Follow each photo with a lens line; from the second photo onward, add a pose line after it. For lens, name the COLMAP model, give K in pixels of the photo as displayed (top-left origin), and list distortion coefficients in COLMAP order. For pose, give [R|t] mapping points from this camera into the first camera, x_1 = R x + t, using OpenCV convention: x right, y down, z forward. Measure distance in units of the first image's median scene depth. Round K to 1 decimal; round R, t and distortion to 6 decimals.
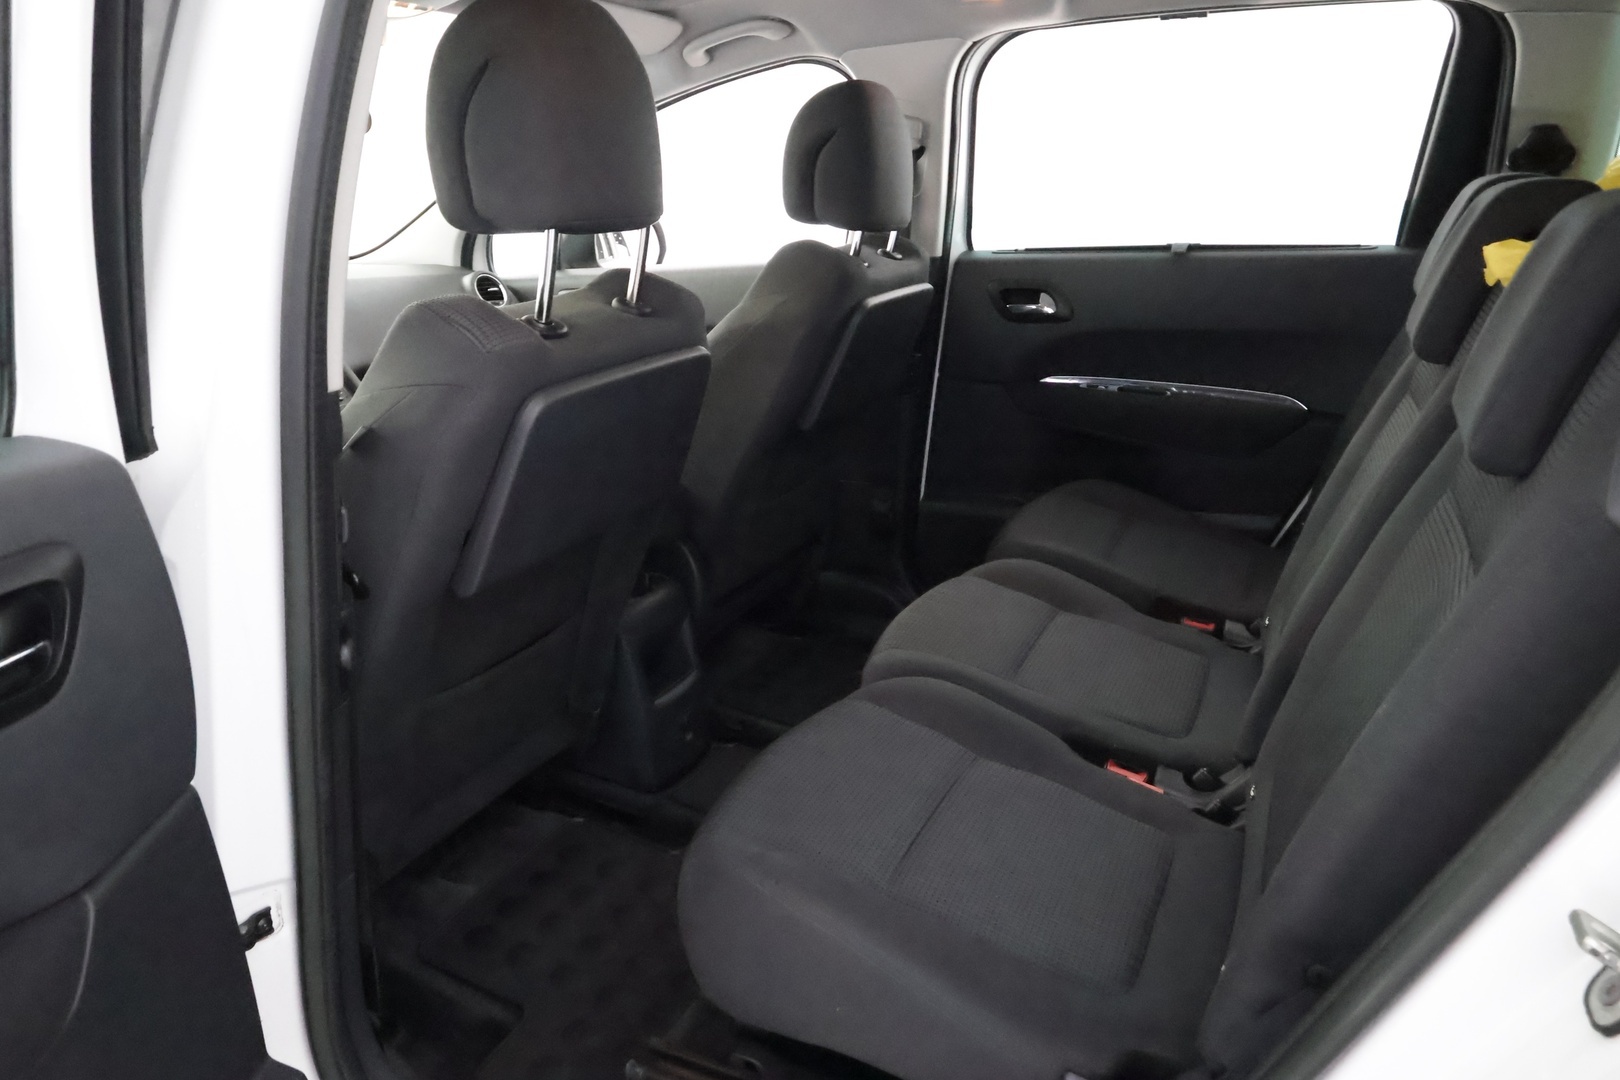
lens RADIAL K [[1086.1, 0, 810.0], [0, 1086.1, 540.0], [0, 0, 1]] dist [-0.012795, 0.006272]
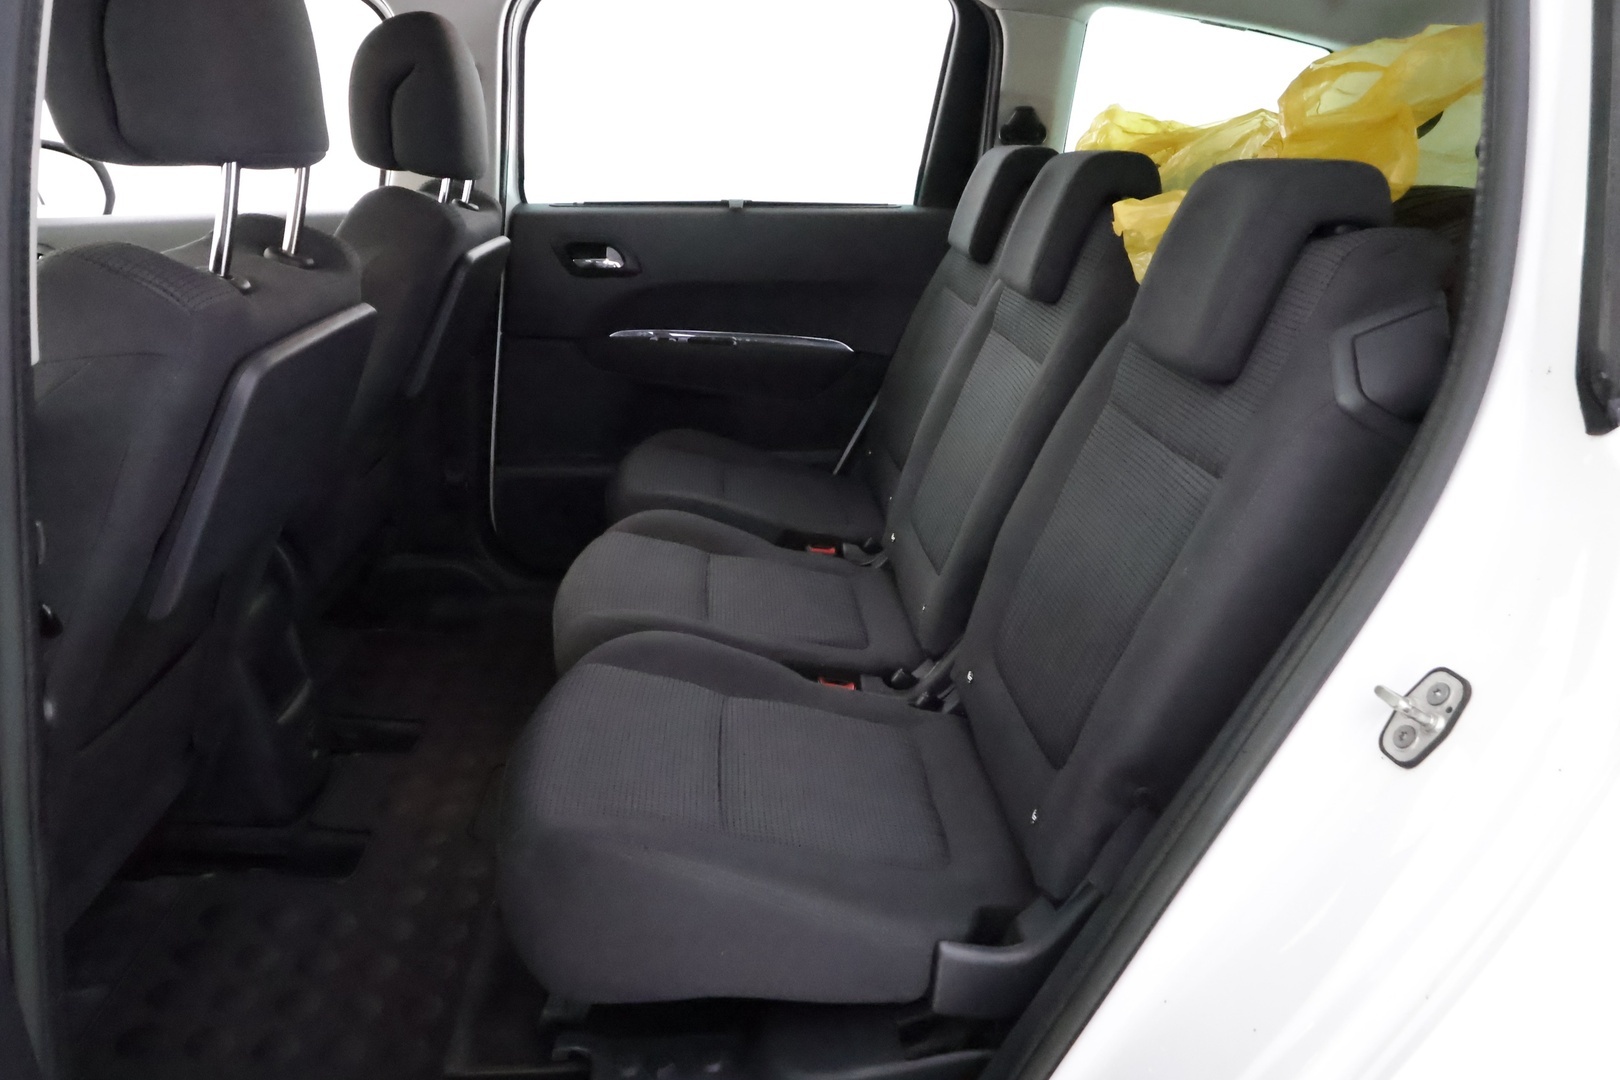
lens RADIAL K [[1086.1, 0, 810.0], [0, 1086.1, 540.0], [0, 0, 1]] dist [-0.012795, 0.006272]
pose [[0.873445, -0.125418, 0.470494, -0.149973], [0.108961, 0.992099, 0.062182, -0.001924], [-0.474576, -0.003047, 0.880209, 0.034516]]
